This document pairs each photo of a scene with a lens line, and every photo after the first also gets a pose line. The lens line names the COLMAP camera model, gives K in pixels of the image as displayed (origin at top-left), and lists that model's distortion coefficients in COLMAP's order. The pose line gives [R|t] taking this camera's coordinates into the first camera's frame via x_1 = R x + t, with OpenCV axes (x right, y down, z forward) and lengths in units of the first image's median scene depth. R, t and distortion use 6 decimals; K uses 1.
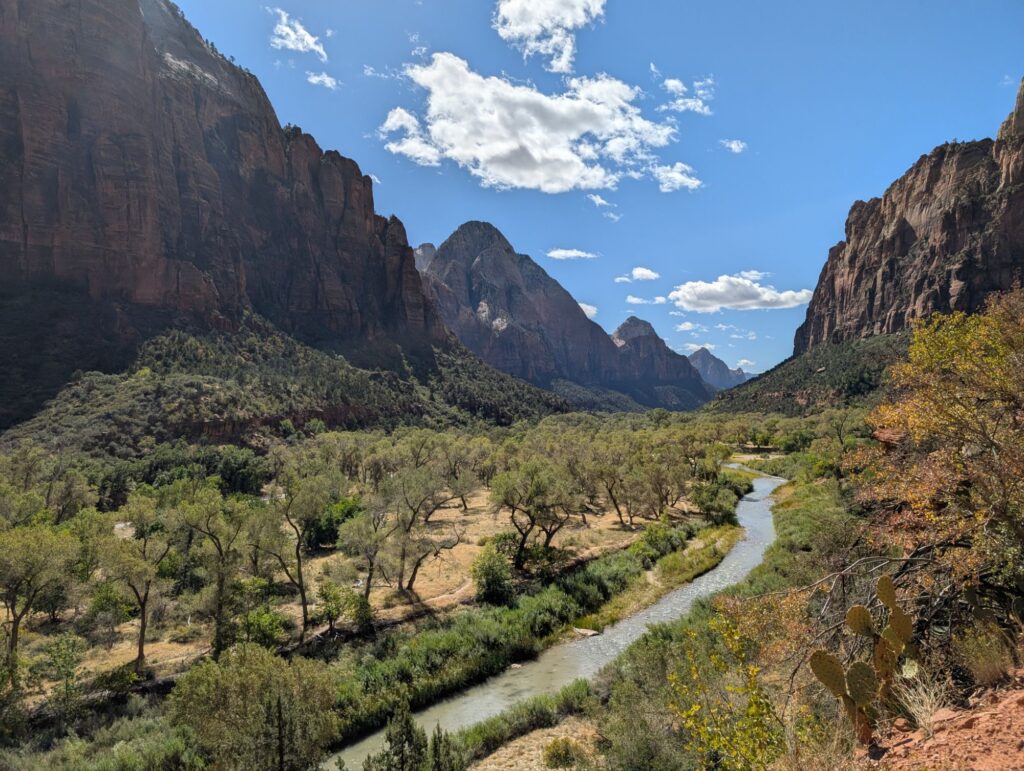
lens RADIAL K [[758.4, 0, 478.8], [0, 758.4, 419.6], [0, 0, 1]] dist [0.006913, -0.001466]
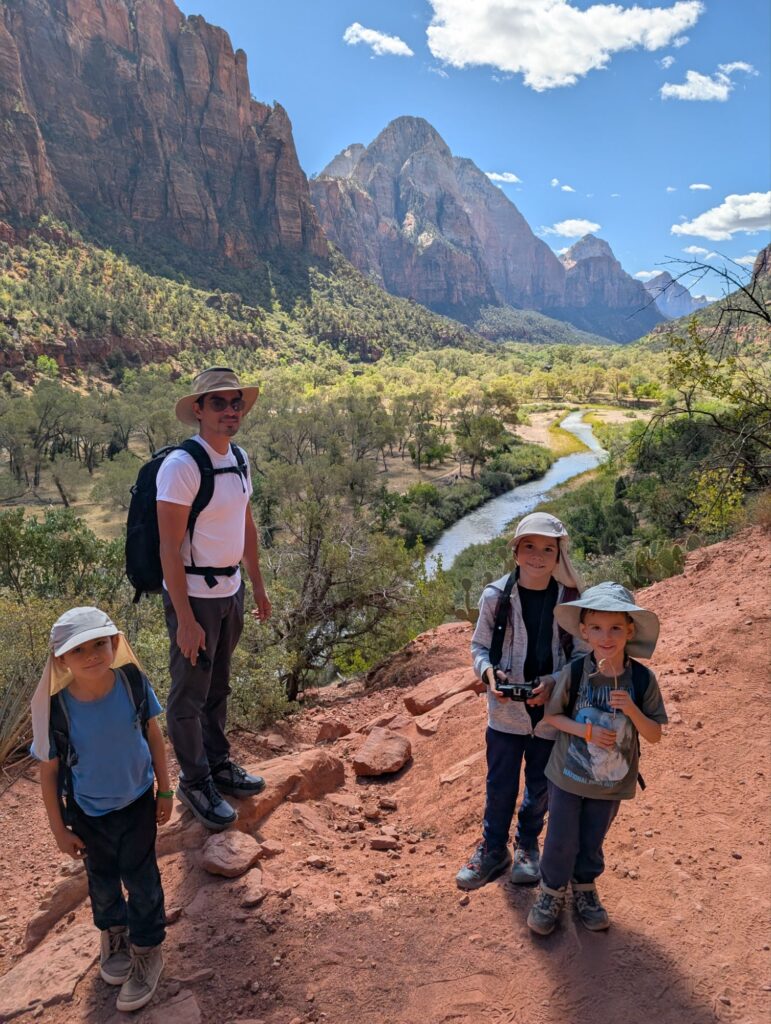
lens RADIAL K [[758.4, 0, 392.9], [0, 758.4, 505.8], [0, 0, 1]] dist [0.006913, -0.001466]
pose [[0.997546, 0.039693, -0.057668, 0.096910], [-0.026652, 0.977023, 0.211462, -0.012497], [0.064737, -0.209406, 0.975683, 0.093775]]
